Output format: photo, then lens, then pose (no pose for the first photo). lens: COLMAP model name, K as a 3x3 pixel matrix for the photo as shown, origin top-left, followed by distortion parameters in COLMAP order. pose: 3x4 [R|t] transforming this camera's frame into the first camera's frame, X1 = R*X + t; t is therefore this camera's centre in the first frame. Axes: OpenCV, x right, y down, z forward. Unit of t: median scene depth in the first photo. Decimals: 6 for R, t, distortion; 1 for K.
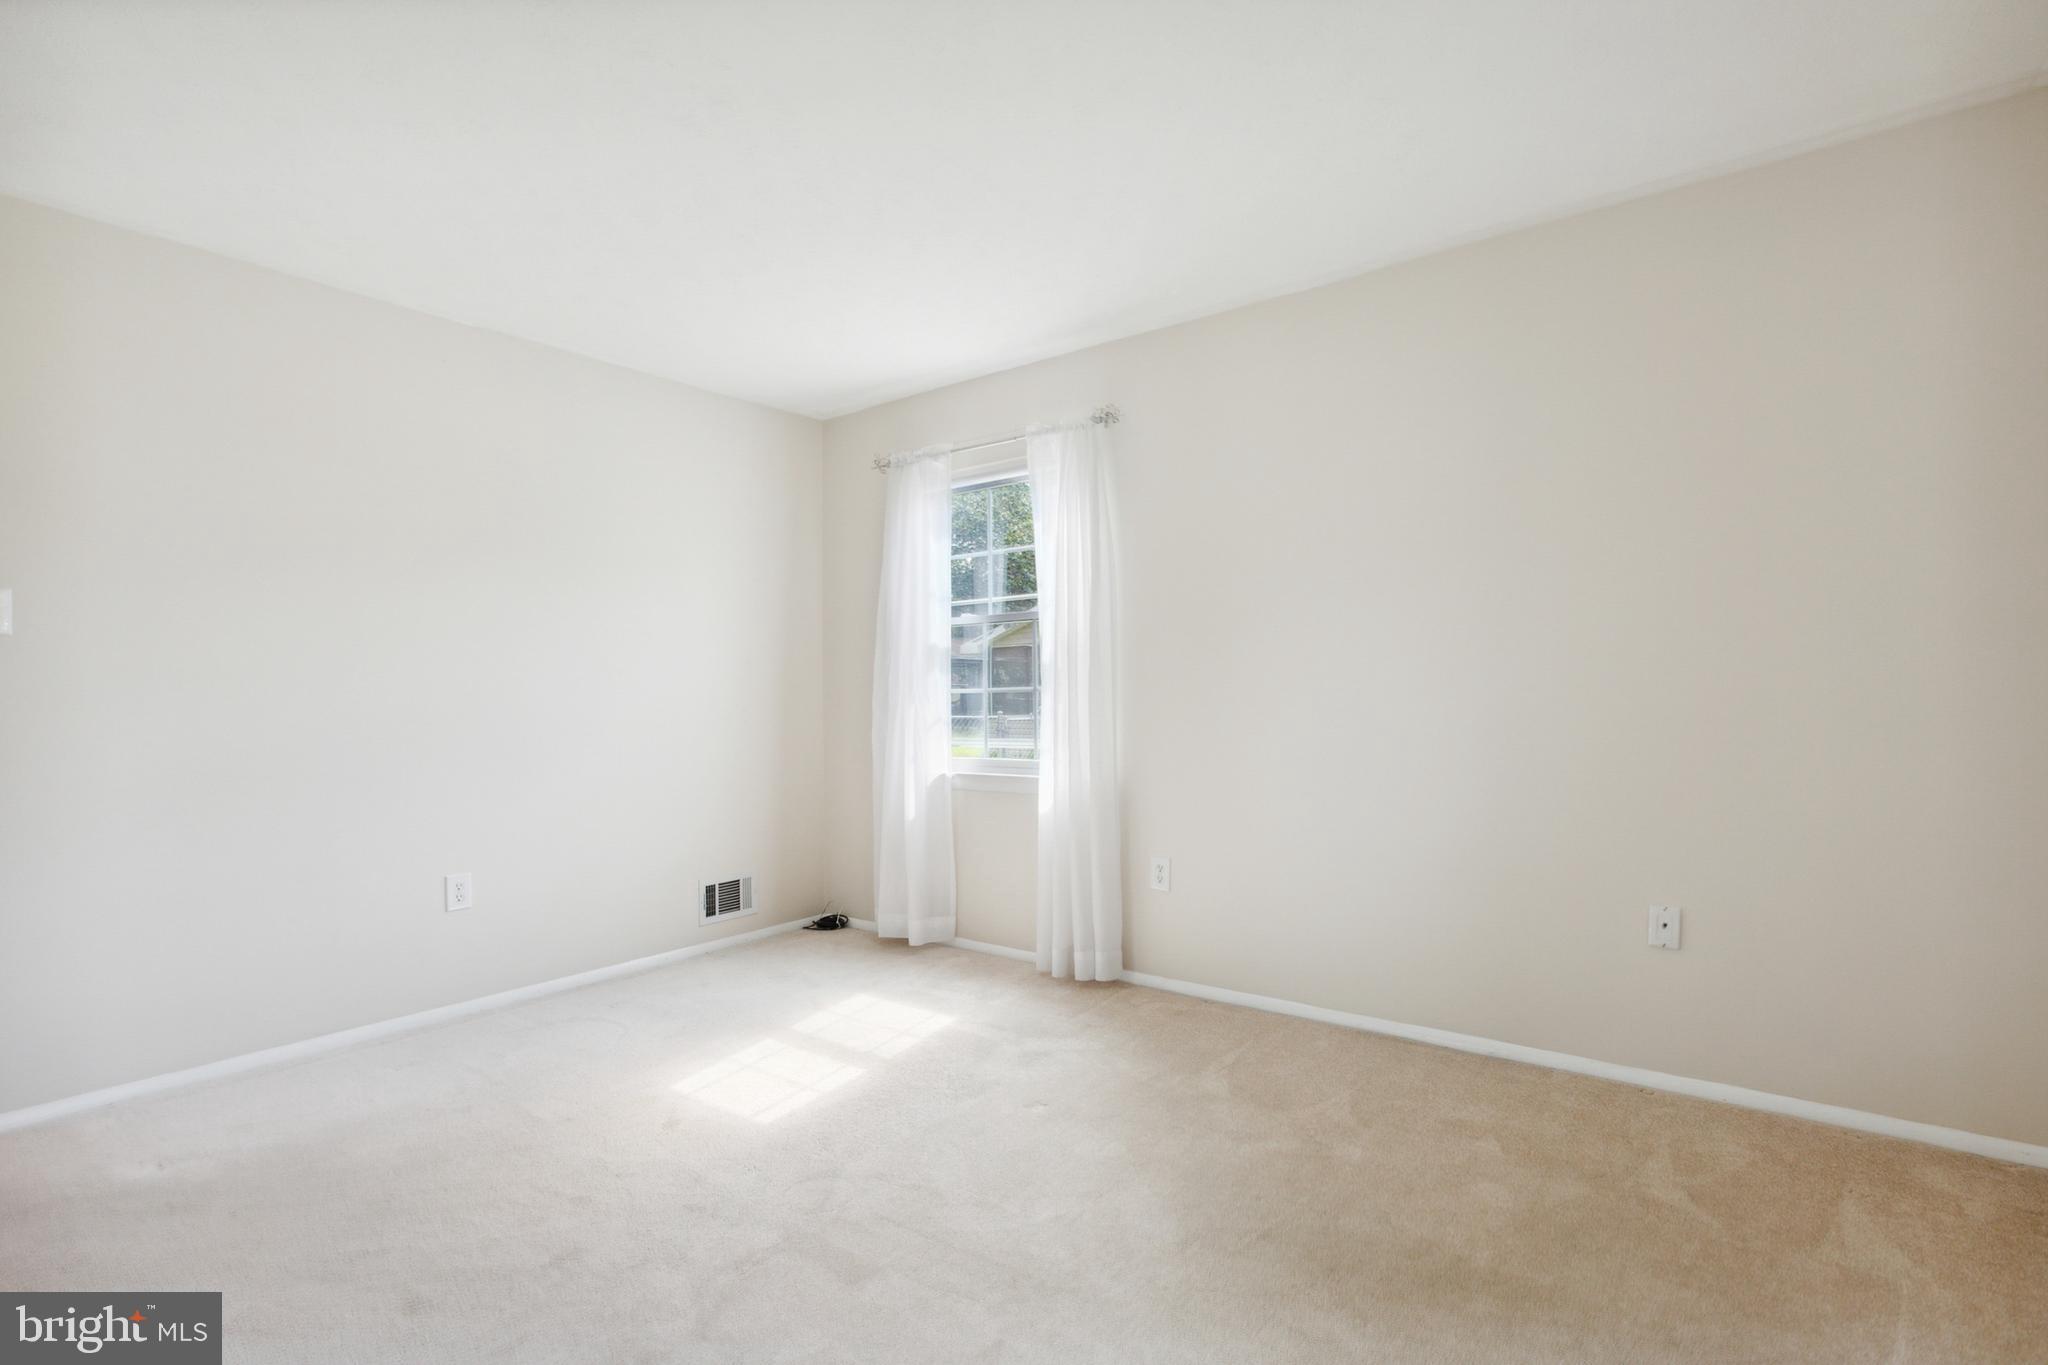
lens RADIAL K [[927.9, 0, 1031.4], [0, 927.9, 687.6], [0, 0, 1]] dist [0.009987, -0.001868]
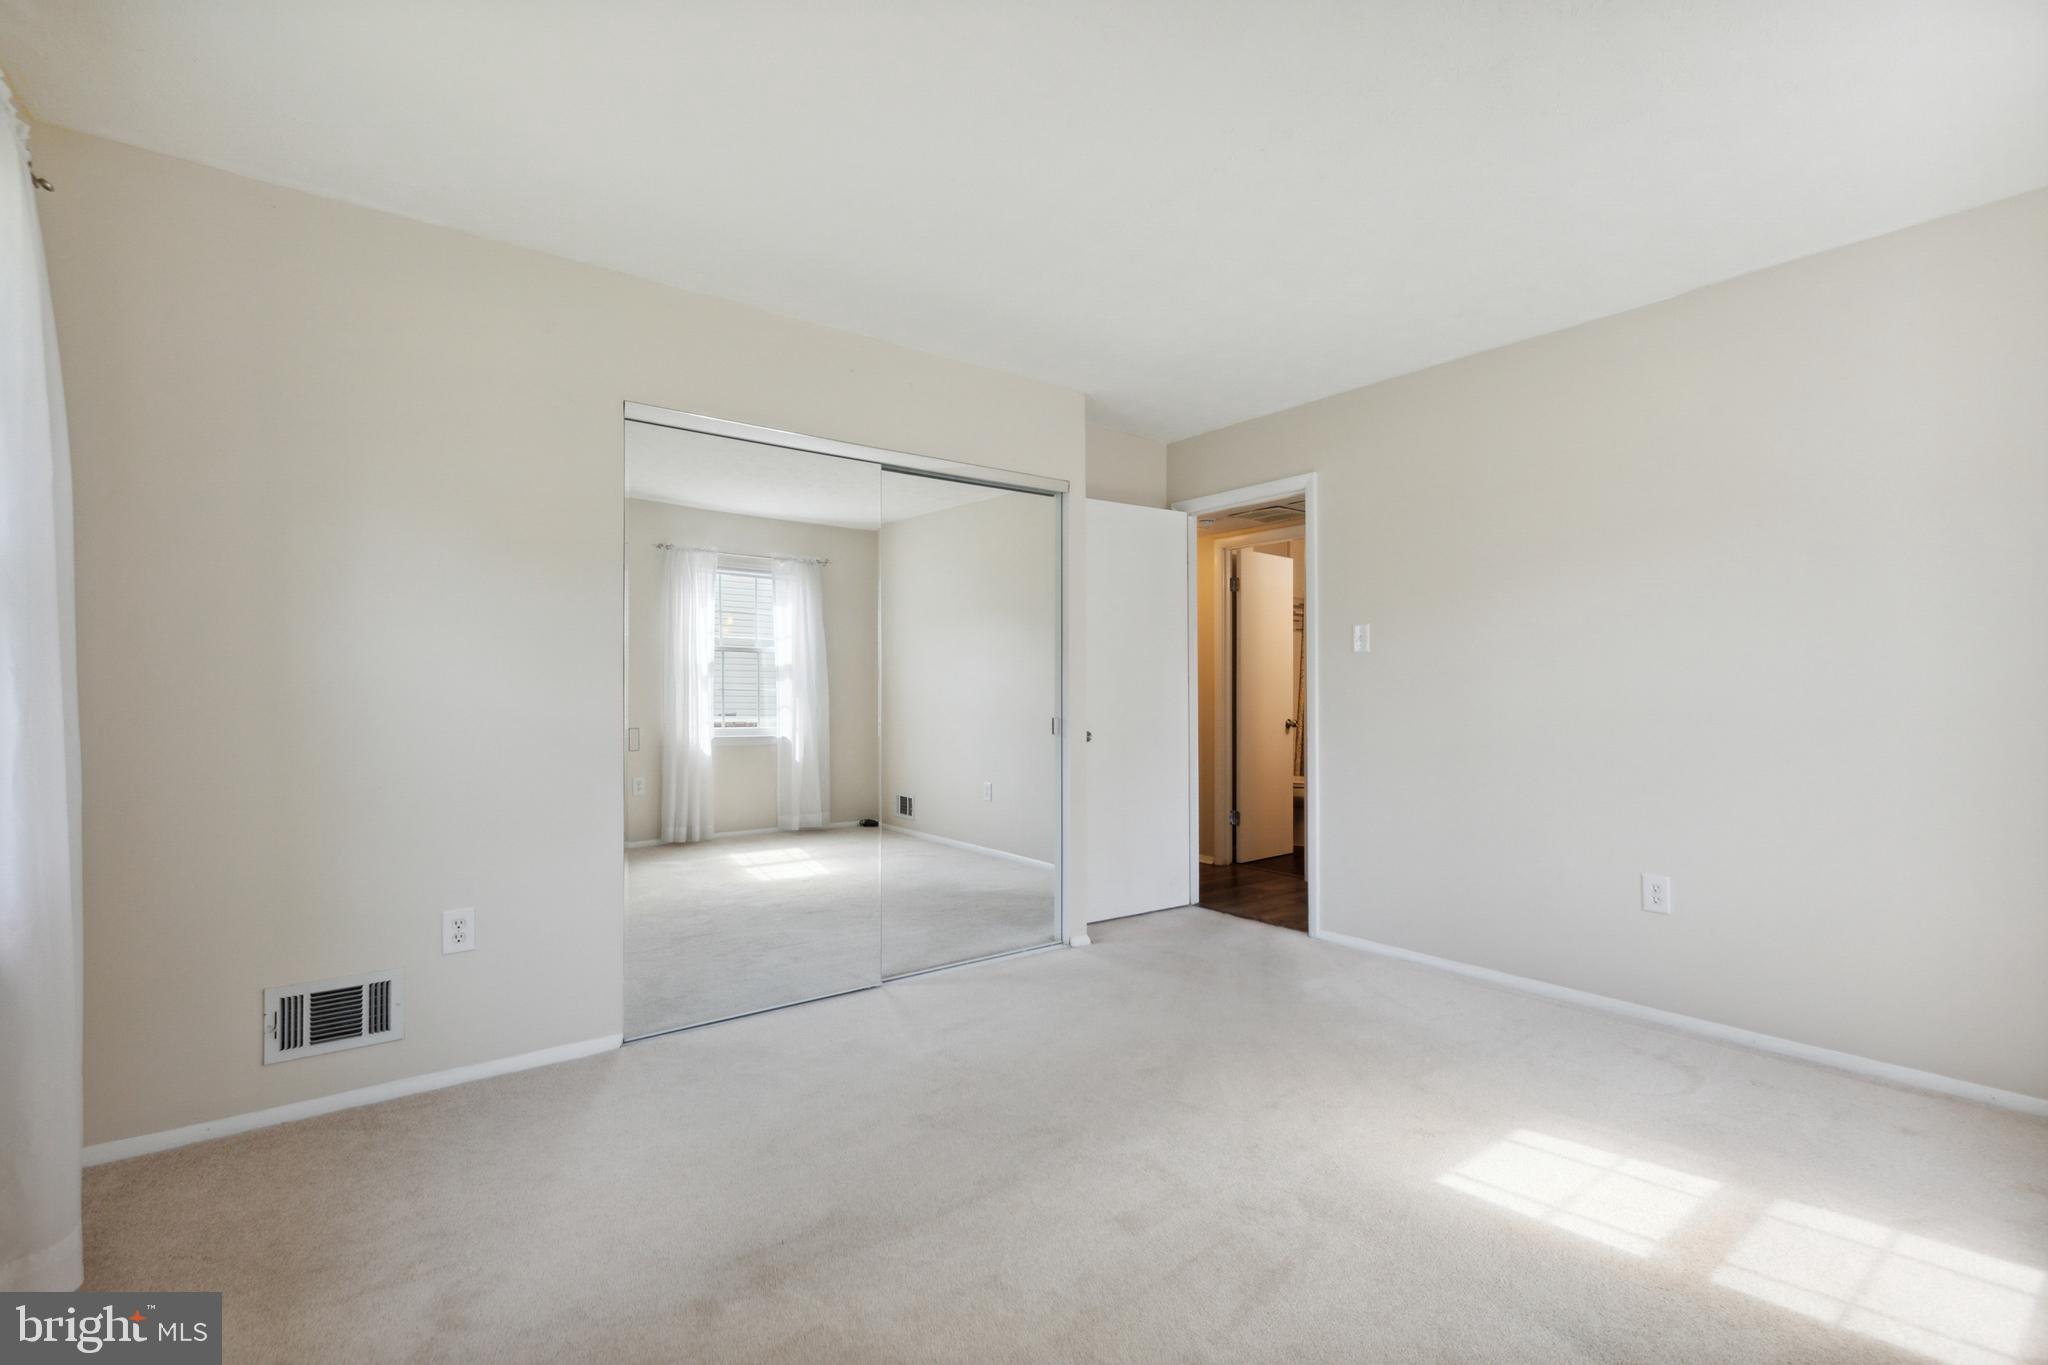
lens RADIAL K [[927.9, 0, 1031.0], [0, 927.9, 689.3], [0, 0, 1]] dist [0.009987, -0.001868]
pose [[-0.253560, 0.005846, -0.967302, 0.487597], [0.013741, 0.999903, 0.002441, -0.004069], [0.967222, -0.012673, -0.253616, 0.627639]]
